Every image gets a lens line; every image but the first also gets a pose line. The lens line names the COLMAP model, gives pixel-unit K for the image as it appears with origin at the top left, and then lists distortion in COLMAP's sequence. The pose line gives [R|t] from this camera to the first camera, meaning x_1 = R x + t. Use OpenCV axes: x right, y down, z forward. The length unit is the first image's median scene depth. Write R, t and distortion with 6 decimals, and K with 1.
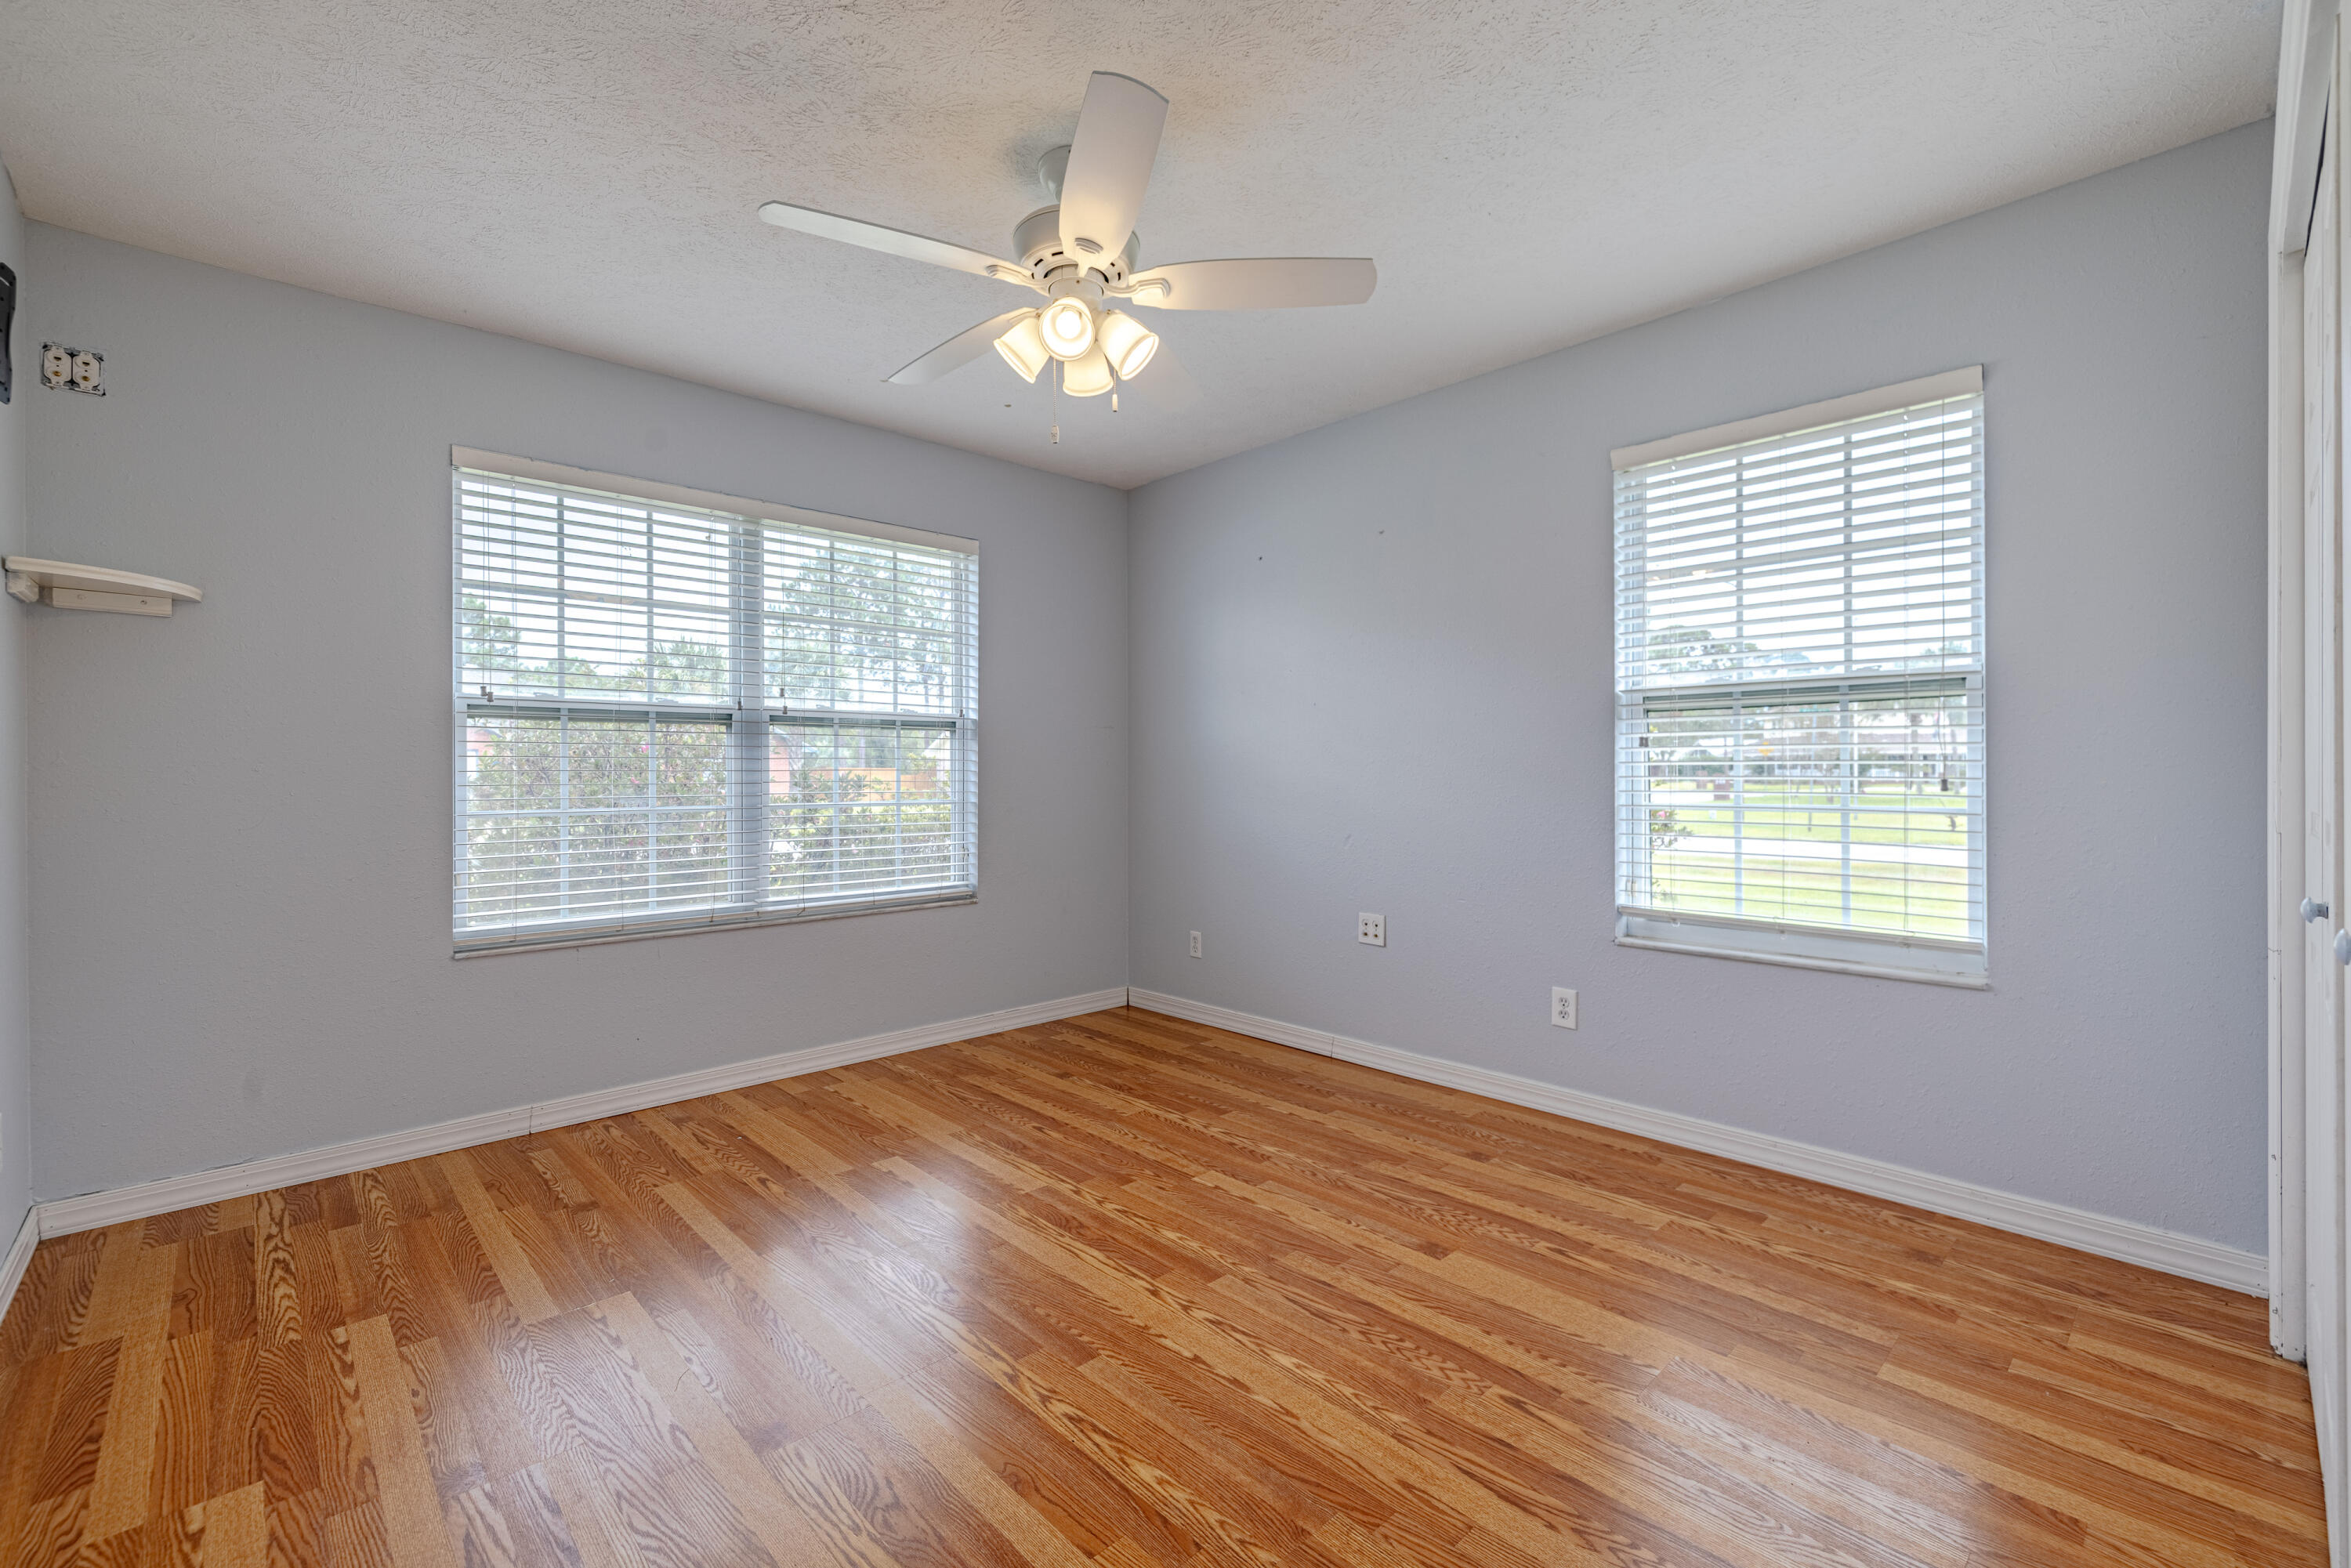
lens RADIAL K [[1005.9, 0, 1170.0], [0, 1005.9, 782.7], [0, 0, 1]] dist [-0.001979, -0.000953]
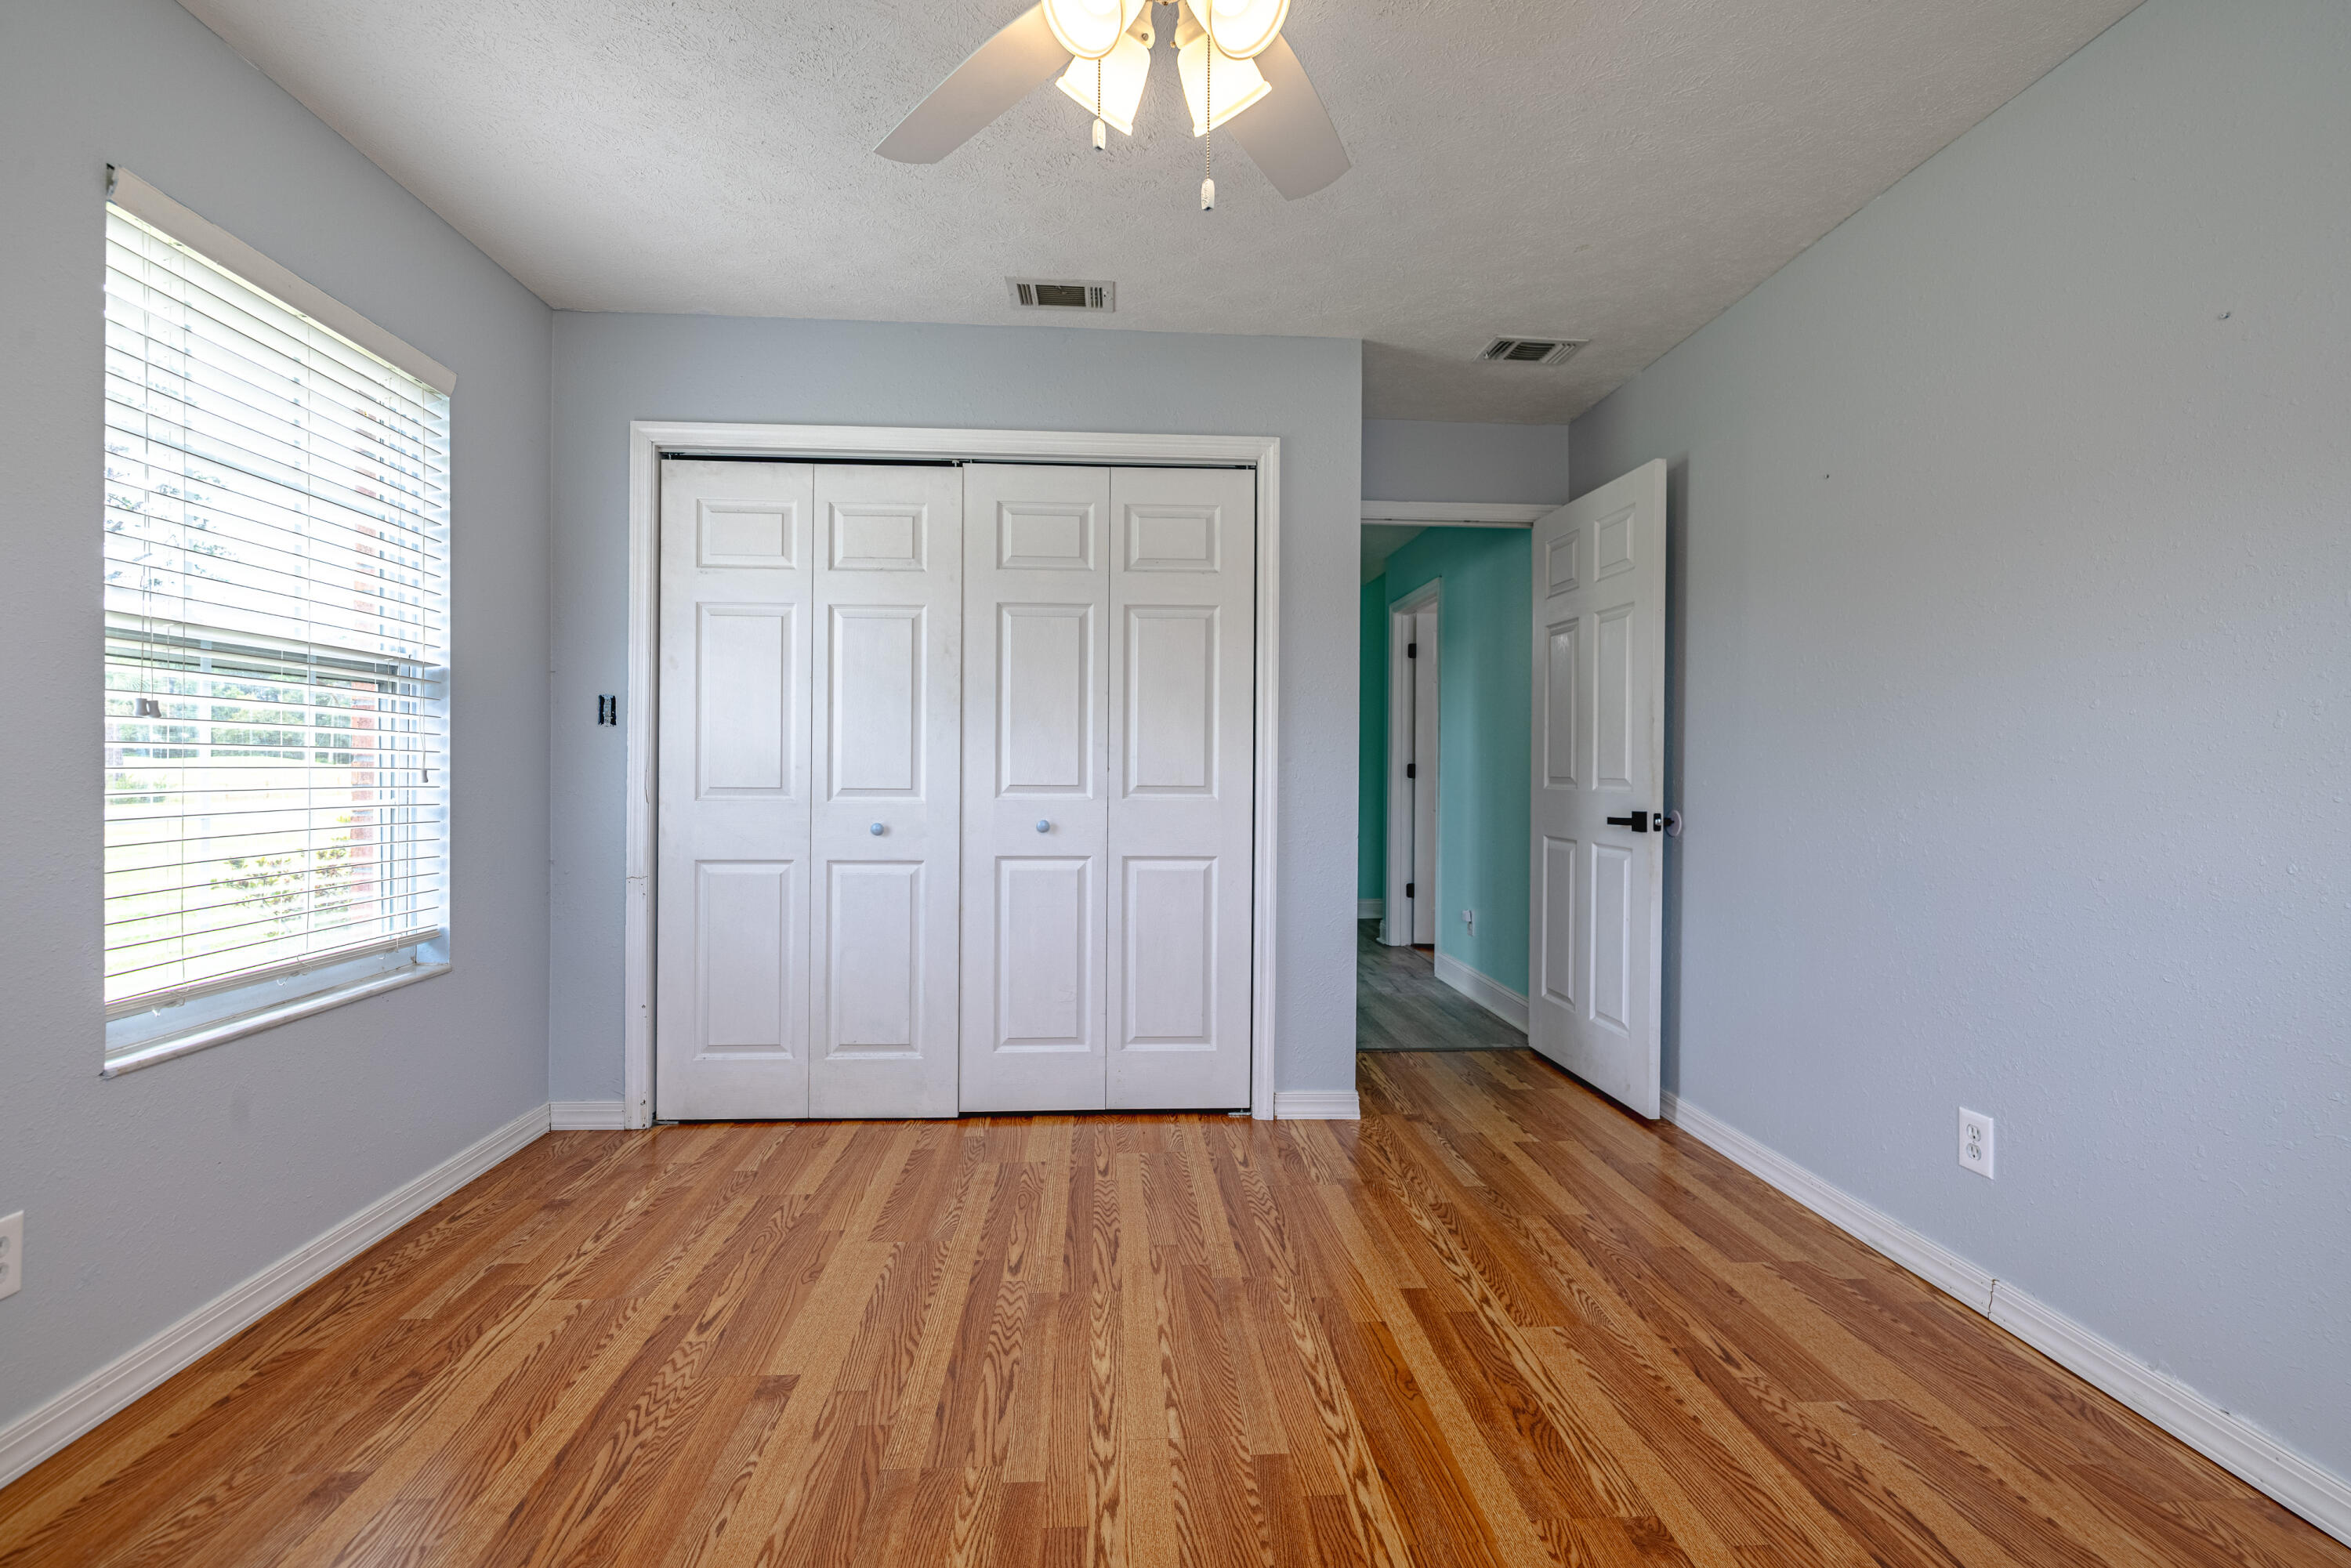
lens RADIAL K [[1005.9, 0, 1165.1], [0, 1005.9, 768.1], [0, 0, 1]] dist [-0.001979, -0.000953]
pose [[-0.772463, -0.003807, 0.635049, -0.458790], [0.001362, 0.999970, 0.007651, -0.013284], [-0.635059, 0.006774, -0.772434, 1.422381]]
